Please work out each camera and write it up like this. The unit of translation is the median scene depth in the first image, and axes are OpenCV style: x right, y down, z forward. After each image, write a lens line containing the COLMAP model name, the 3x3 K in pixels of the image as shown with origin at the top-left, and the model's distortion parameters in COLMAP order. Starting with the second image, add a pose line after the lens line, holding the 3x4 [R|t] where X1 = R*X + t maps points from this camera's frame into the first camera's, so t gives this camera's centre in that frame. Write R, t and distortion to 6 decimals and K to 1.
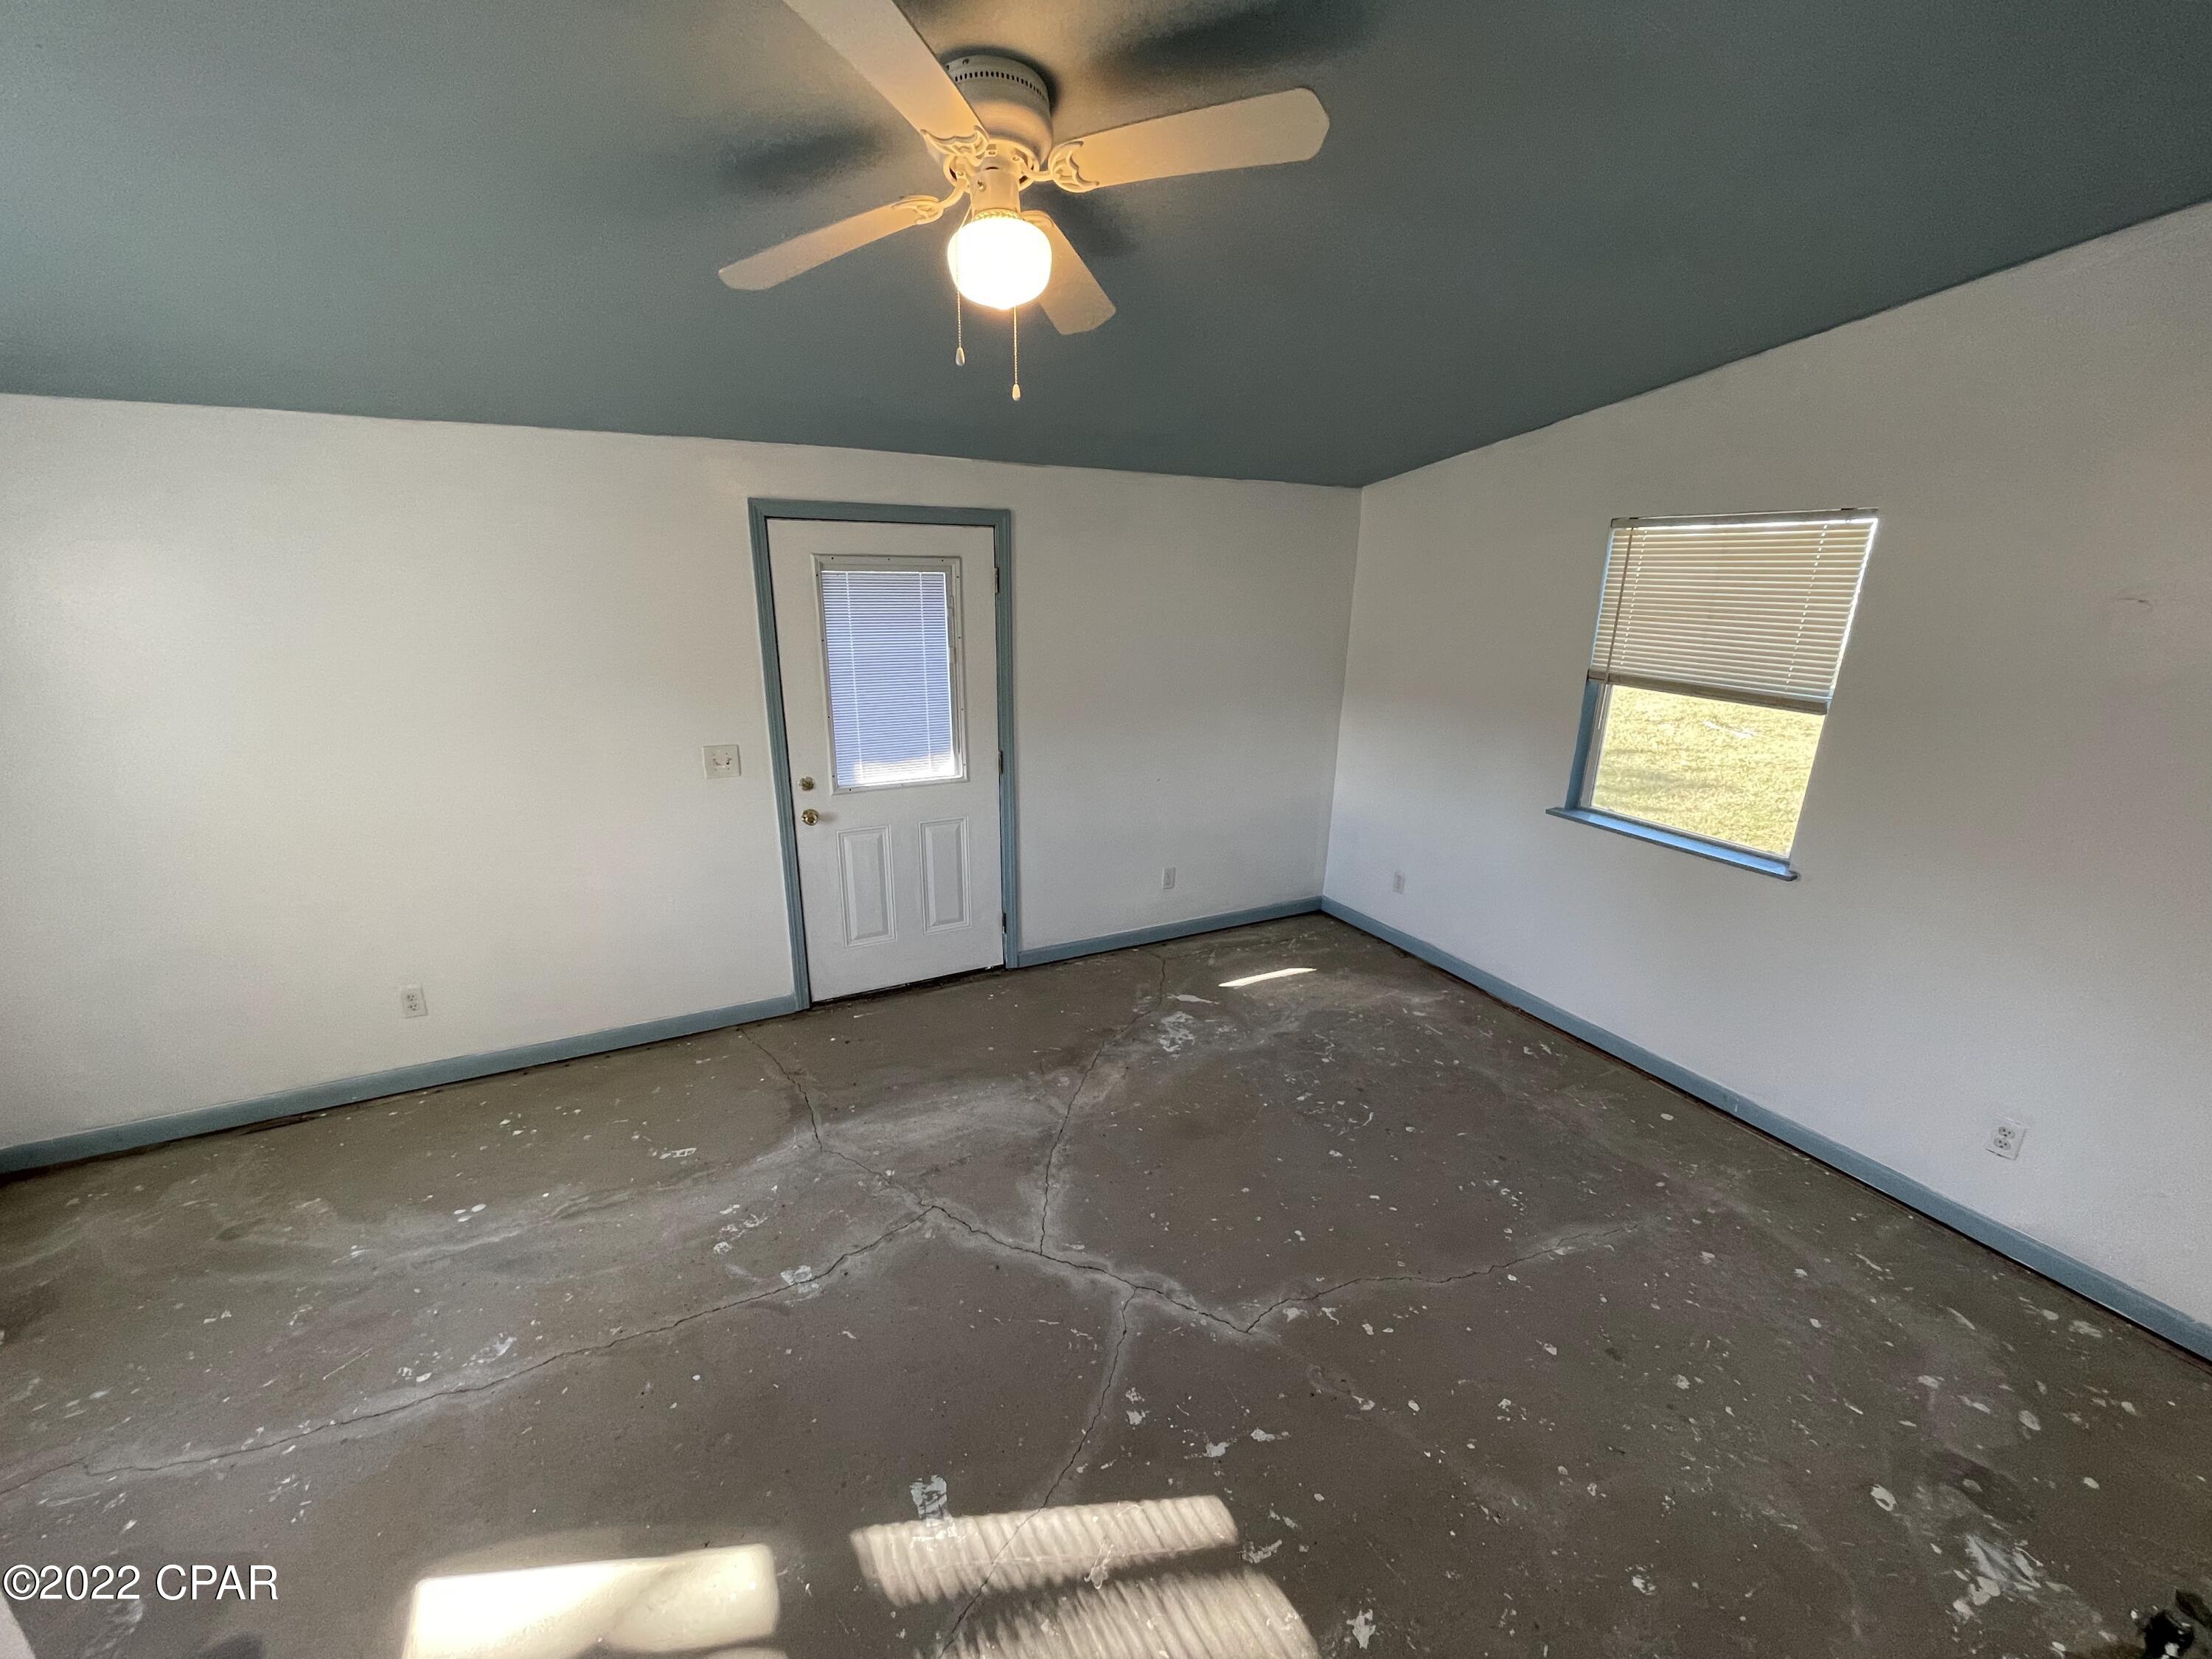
lens RADIAL K [[895.0, 0, 1107.5], [0, 895.0, 838.2], [0, 0, 1]] dist [-0.019491, 0.007821]
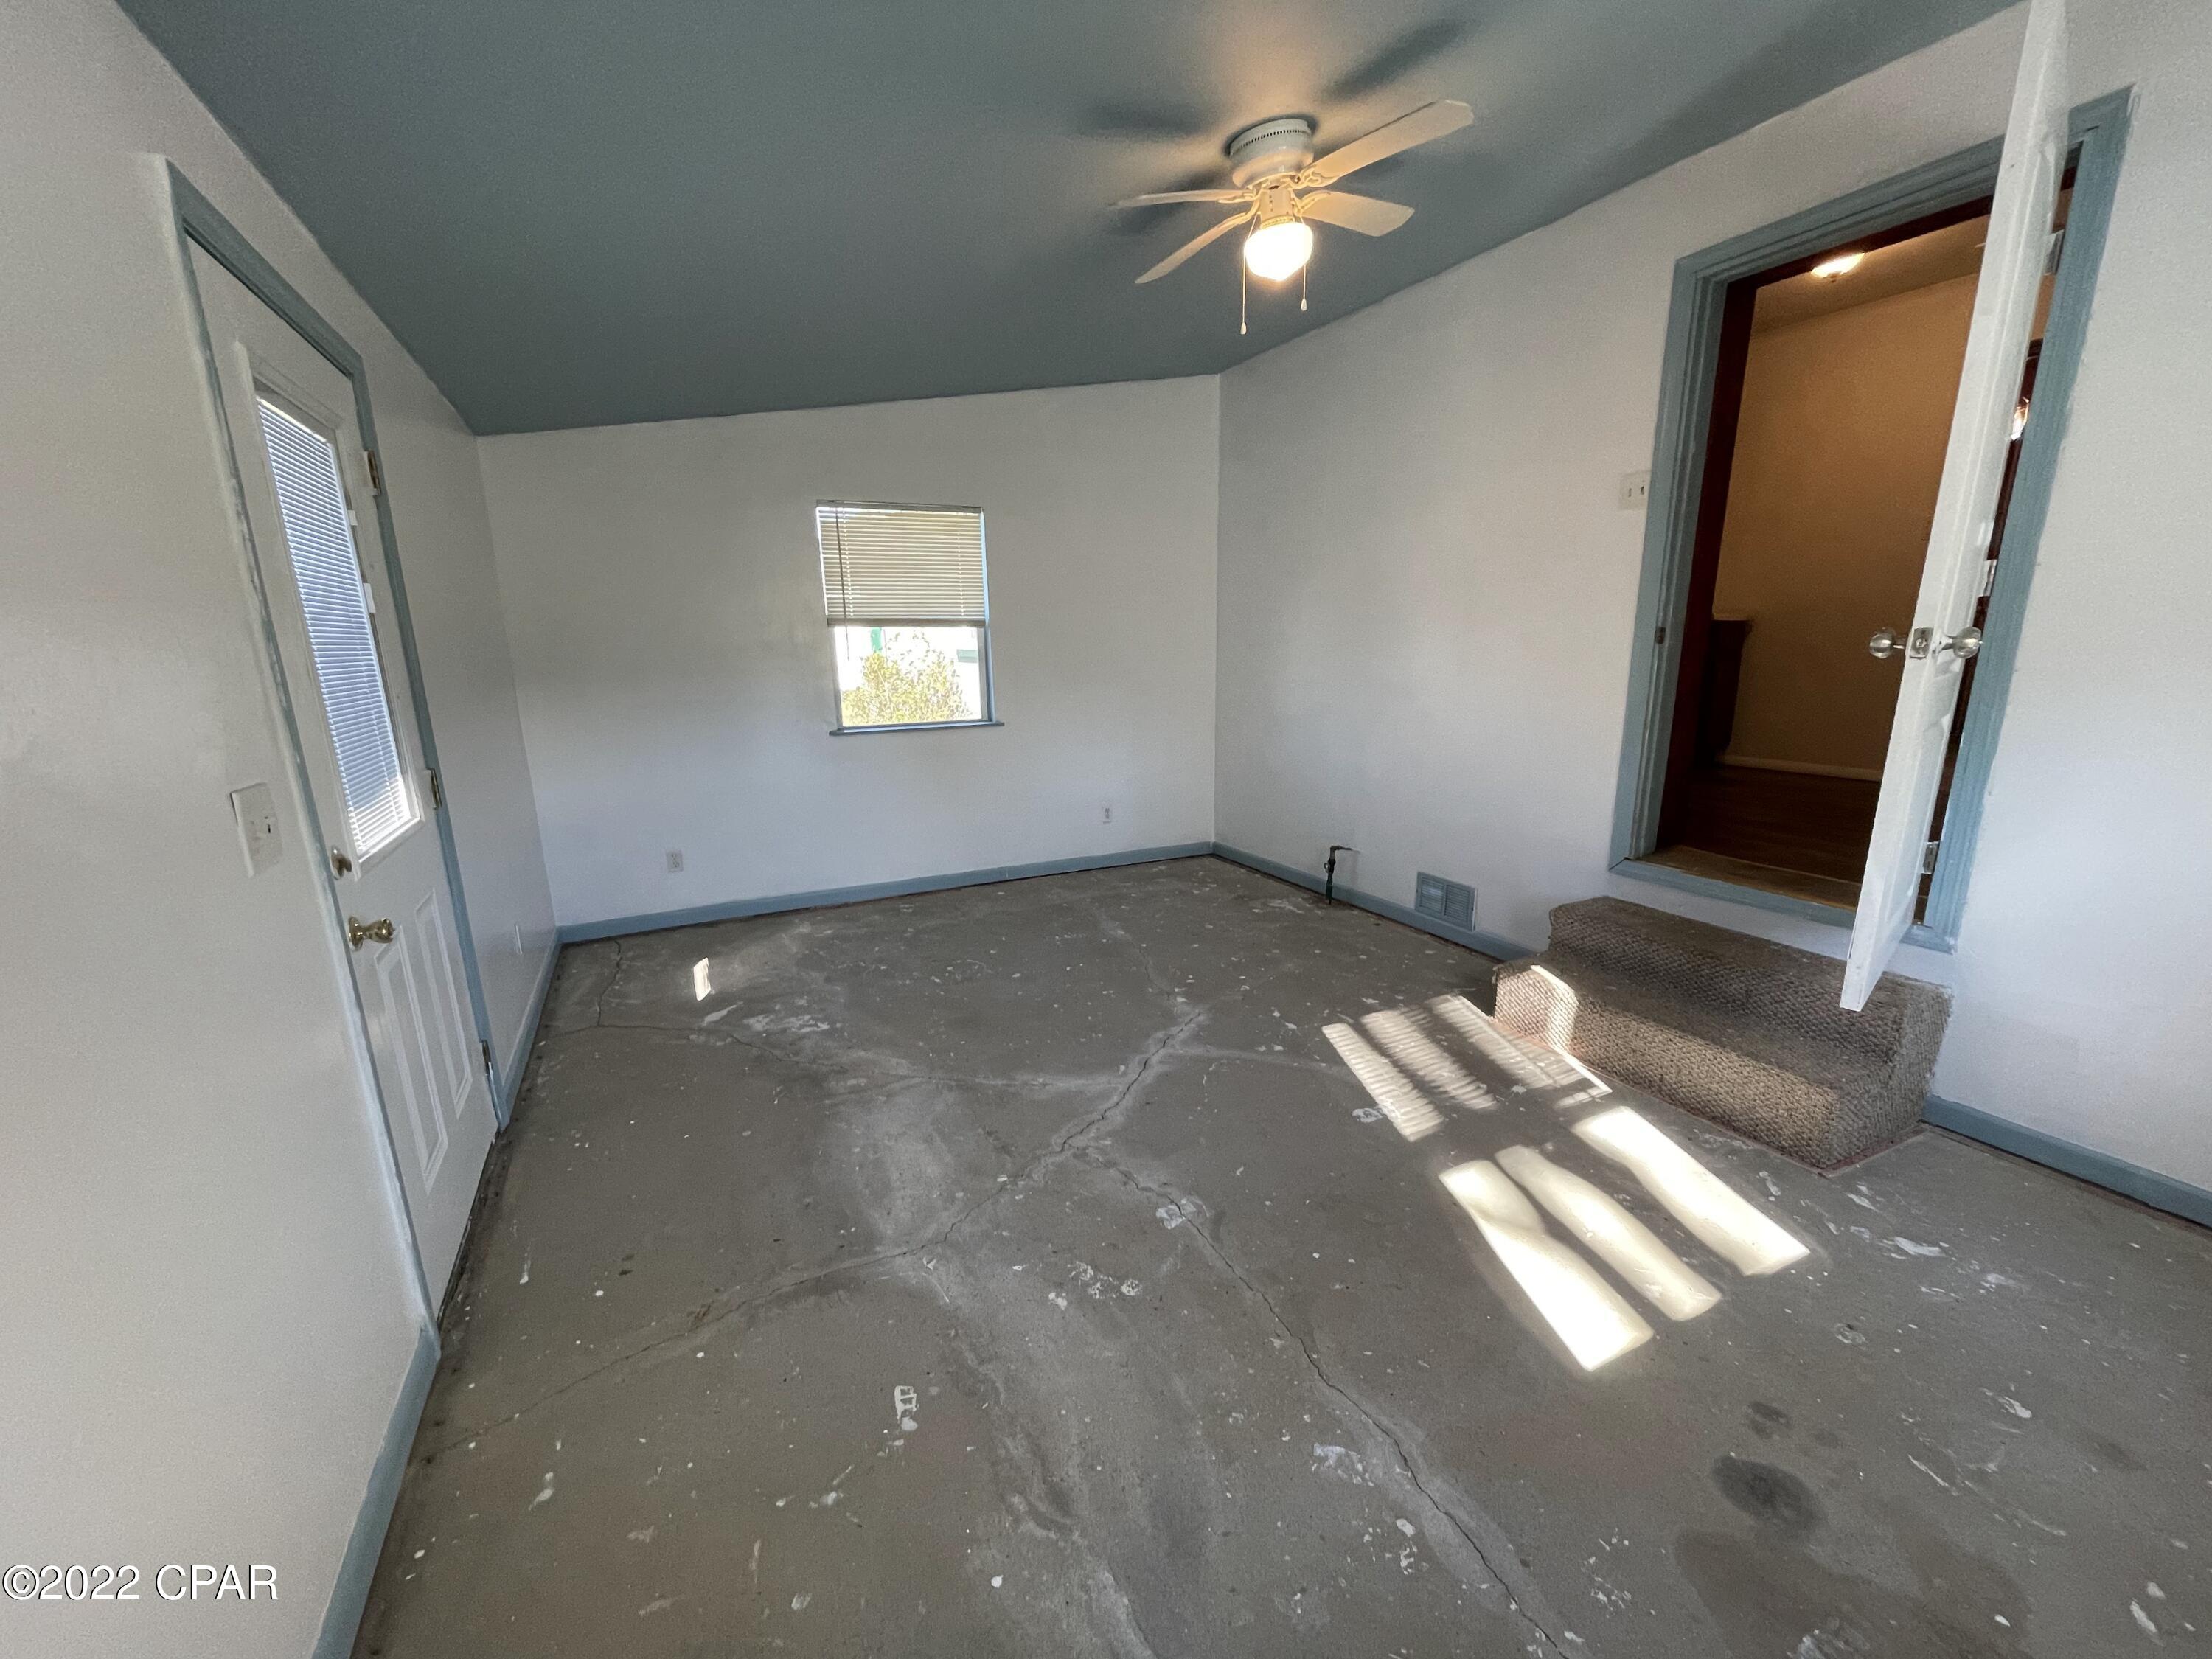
lens RADIAL K [[895.5, 0, 1100.7], [0, 895.5, 844.6], [0, 0, 1]] dist [0.001442, 0.000659]
pose [[0.027071, -0.244381, 0.969301, -0.949960], [0.310581, 0.923724, 0.224217, -0.066847], [-0.950161, 0.294977, 0.100906, 0.723749]]
